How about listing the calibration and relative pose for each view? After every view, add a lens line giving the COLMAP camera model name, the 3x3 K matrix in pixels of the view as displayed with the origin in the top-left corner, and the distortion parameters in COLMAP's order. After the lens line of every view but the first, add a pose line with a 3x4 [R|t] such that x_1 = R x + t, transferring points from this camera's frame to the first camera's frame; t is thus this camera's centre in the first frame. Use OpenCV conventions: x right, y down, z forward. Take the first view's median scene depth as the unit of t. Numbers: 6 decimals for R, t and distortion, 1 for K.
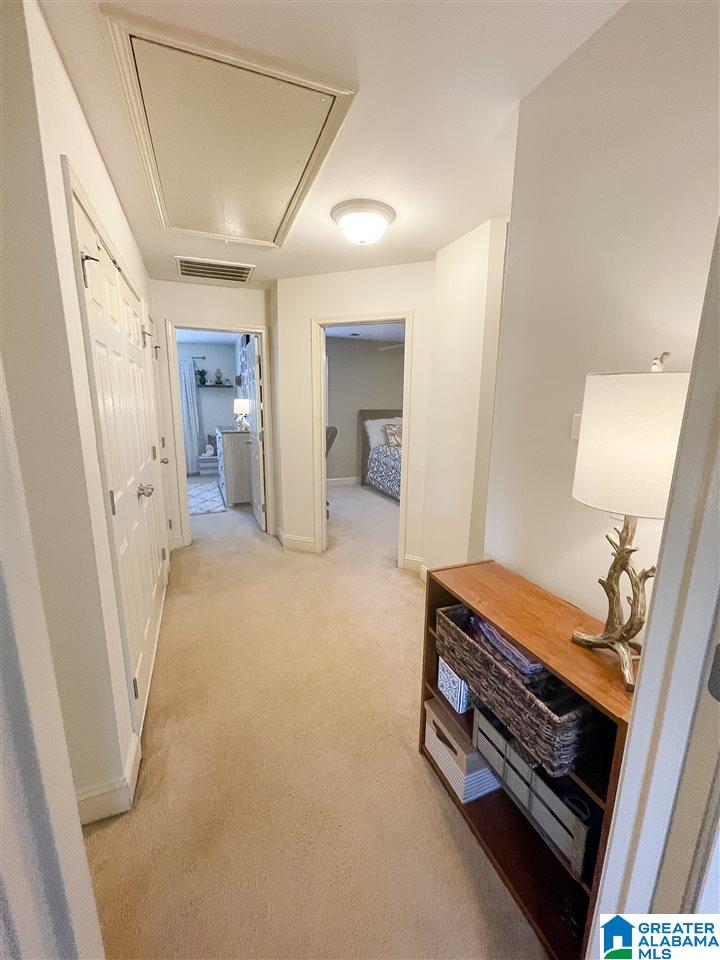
lens RADIAL K [[384.9, 0, 356.0], [0, 384.9, 480.2], [0, 0, 1]] dist [-0.003463, -0.000587]
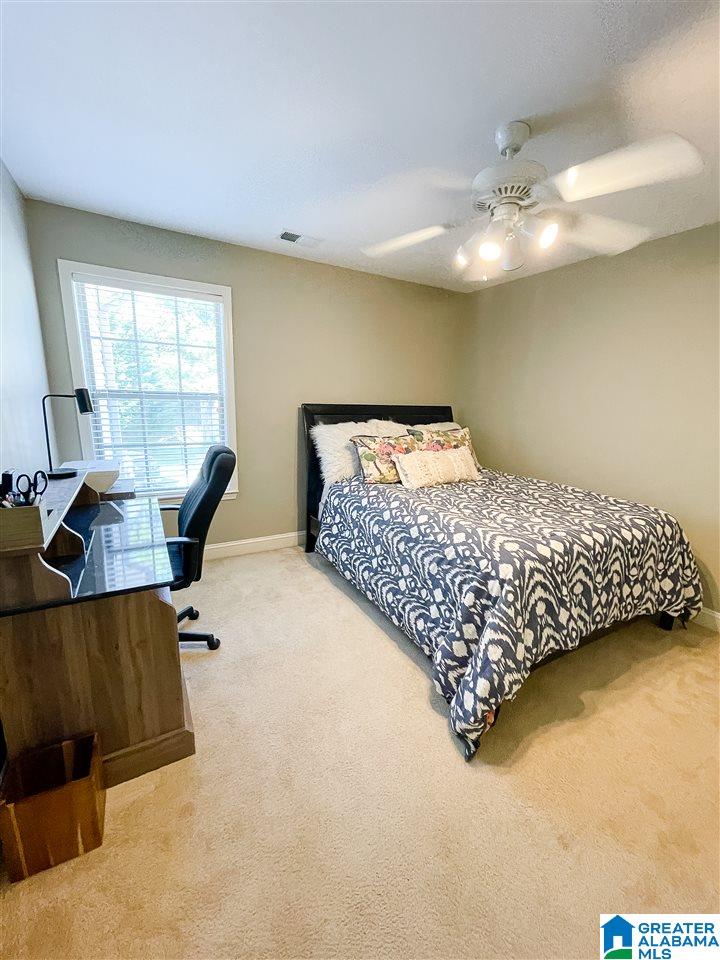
lens RADIAL K [[384.9, 0, 360.1], [0, 384.9, 478.8], [0, 0, 1]] dist [-0.003463, -0.000587]
pose [[0.991008, -0.002582, 0.133775, 0.017306], [-0.000271, 0.999773, 0.021307, -0.100722], [-0.133800, -0.021152, 0.990783, 0.516861]]
